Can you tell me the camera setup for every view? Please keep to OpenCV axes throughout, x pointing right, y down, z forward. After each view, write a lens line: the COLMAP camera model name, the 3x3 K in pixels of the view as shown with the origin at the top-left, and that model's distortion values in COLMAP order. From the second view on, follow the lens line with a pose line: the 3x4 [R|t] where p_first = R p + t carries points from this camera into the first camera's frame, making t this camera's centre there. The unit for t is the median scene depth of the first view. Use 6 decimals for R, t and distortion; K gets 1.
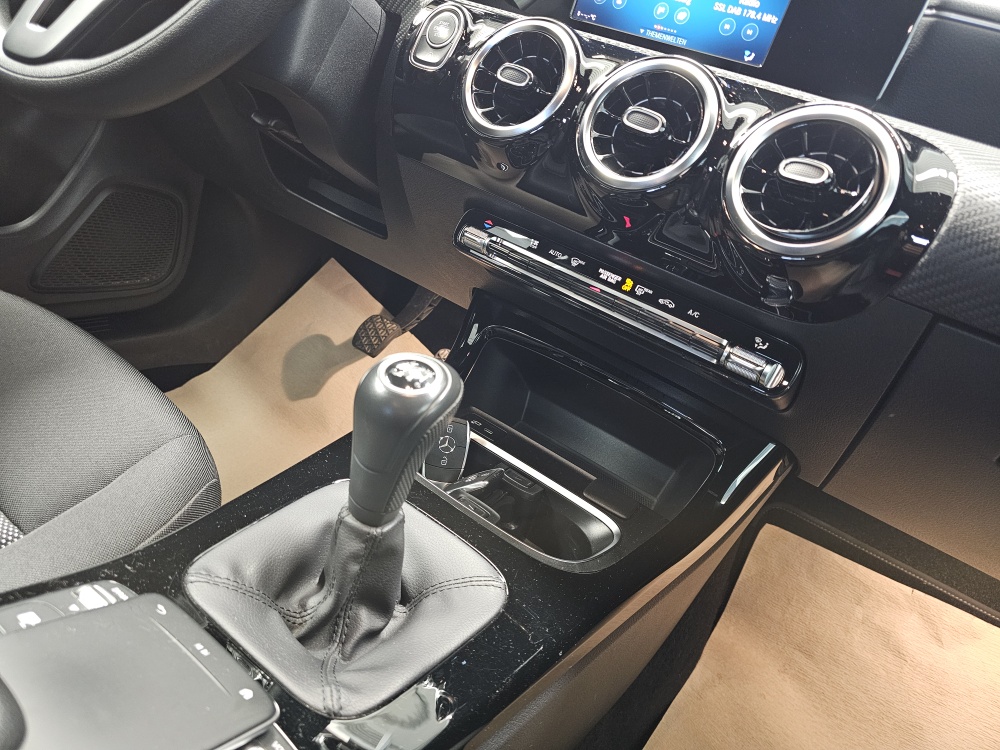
lens RADIAL K [[688.1, 0, 495.5], [0, 688.1, 388.0], [0, 0, 1]] dist [0.043668, -0.048700]
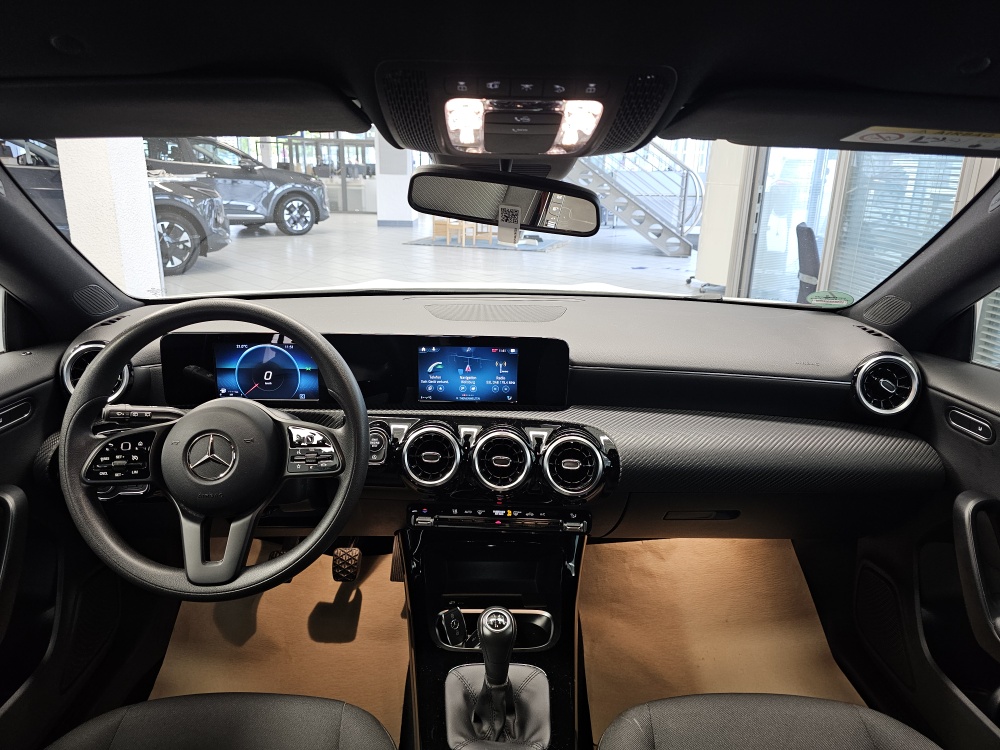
lens RADIAL K [[688.1, 0, 505.7], [0, 688.1, 361.7], [0, 0, 1]] dist [0.043668, -0.048700]
pose [[0.785511, -0.407209, 0.465998, -0.588670], [0.427793, 0.901420, 0.066588, -0.674984], [-0.447175, 0.147045, 0.882277, -0.908693]]
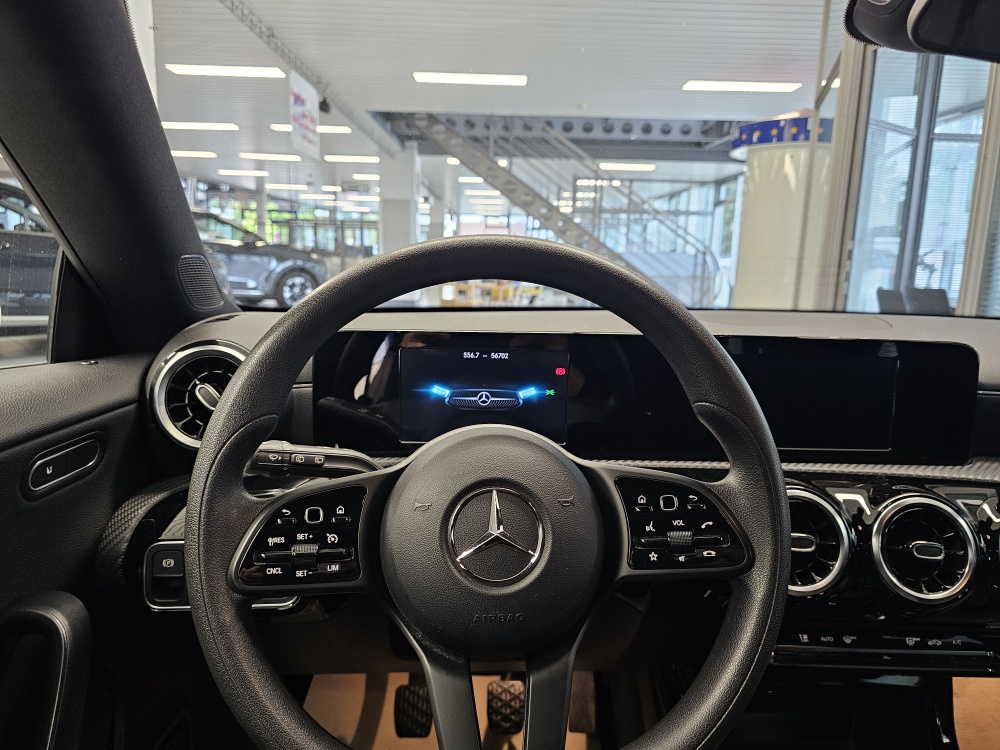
lens RADIAL K [[688.1, 0, 491.2], [0, 688.1, 376.7], [0, 0, 1]] dist [0.043668, -0.048700]
pose [[0.782015, -0.353140, 0.513560, -0.809044], [0.424448, 0.905136, -0.023921, -0.809021], [-0.456394, 0.236687, 0.857720, 0.126282]]
